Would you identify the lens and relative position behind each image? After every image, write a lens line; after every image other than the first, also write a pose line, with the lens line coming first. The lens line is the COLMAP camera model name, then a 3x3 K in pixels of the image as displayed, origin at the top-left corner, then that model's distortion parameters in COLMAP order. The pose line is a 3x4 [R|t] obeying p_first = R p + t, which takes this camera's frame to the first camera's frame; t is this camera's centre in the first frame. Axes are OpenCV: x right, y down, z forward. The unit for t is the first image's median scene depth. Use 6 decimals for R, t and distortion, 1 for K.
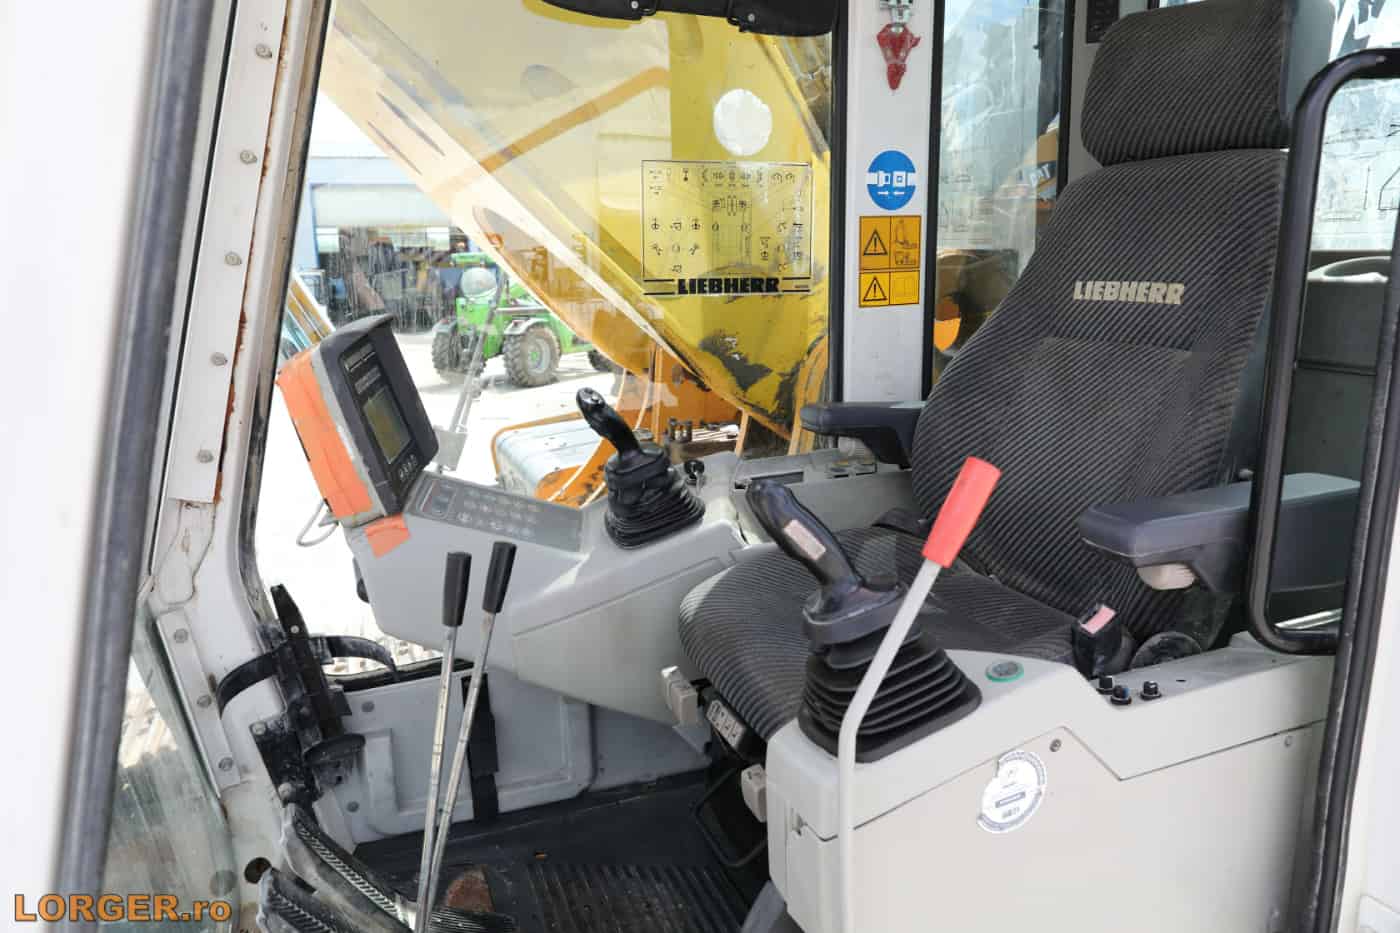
lens RADIAL K [[948.0, 0, 700.0], [0, 948.0, 466.5], [0, 0, 1]] dist [-0.066567, 0.064710]
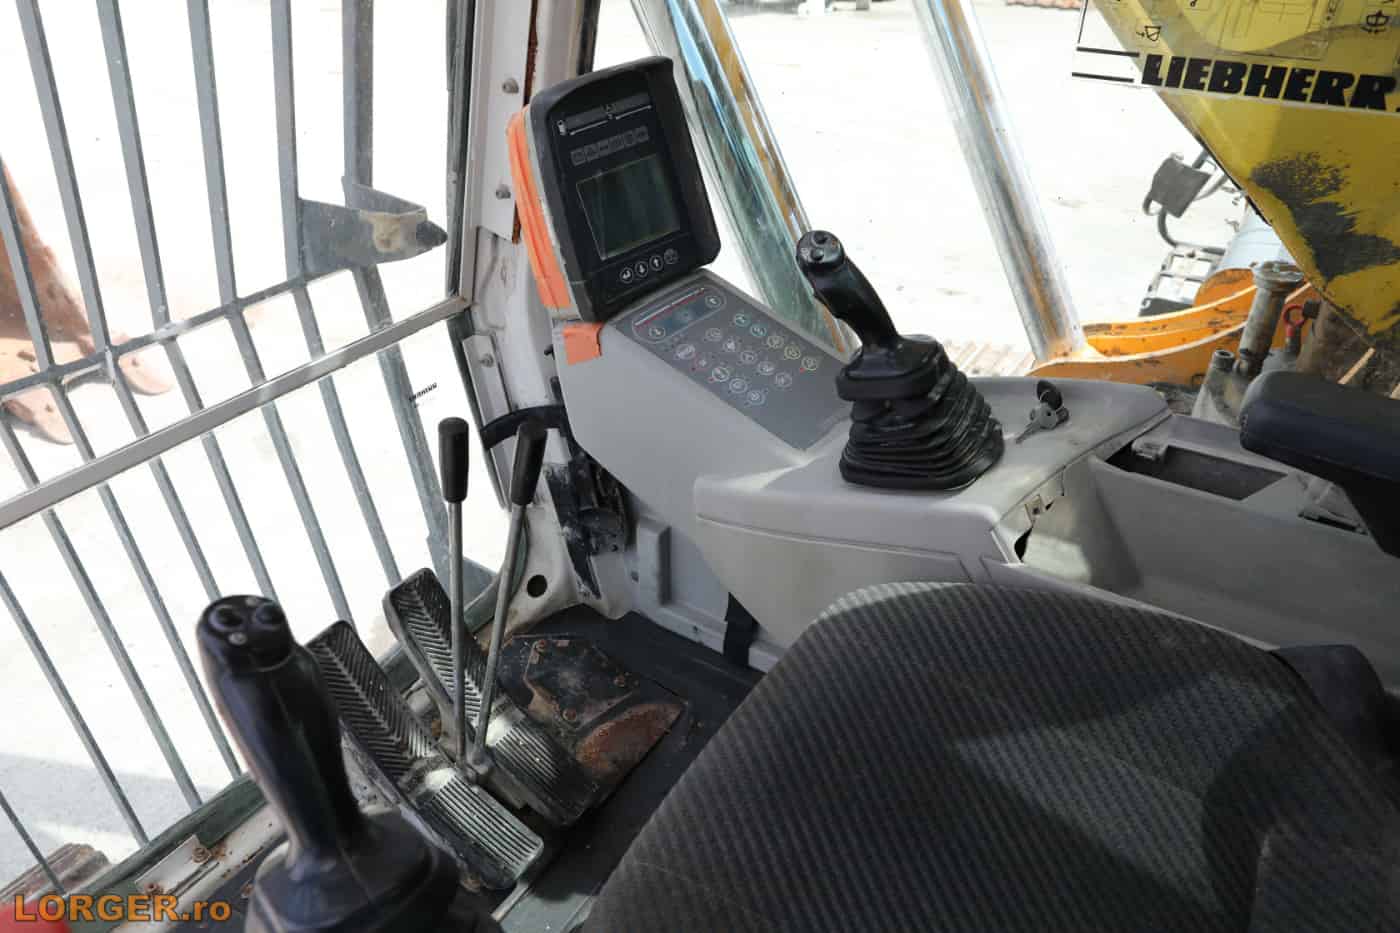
lens RADIAL K [[948.0, 0, 700.0], [0, 948.0, 466.5], [0, 0, 1]] dist [-0.066567, 0.064710]
pose [[0.586153, 0.447342, -0.675507, 0.310149], [-0.186421, 0.885849, 0.424874, -0.186239], [0.788462, -0.123112, 0.602637, 0.515320]]
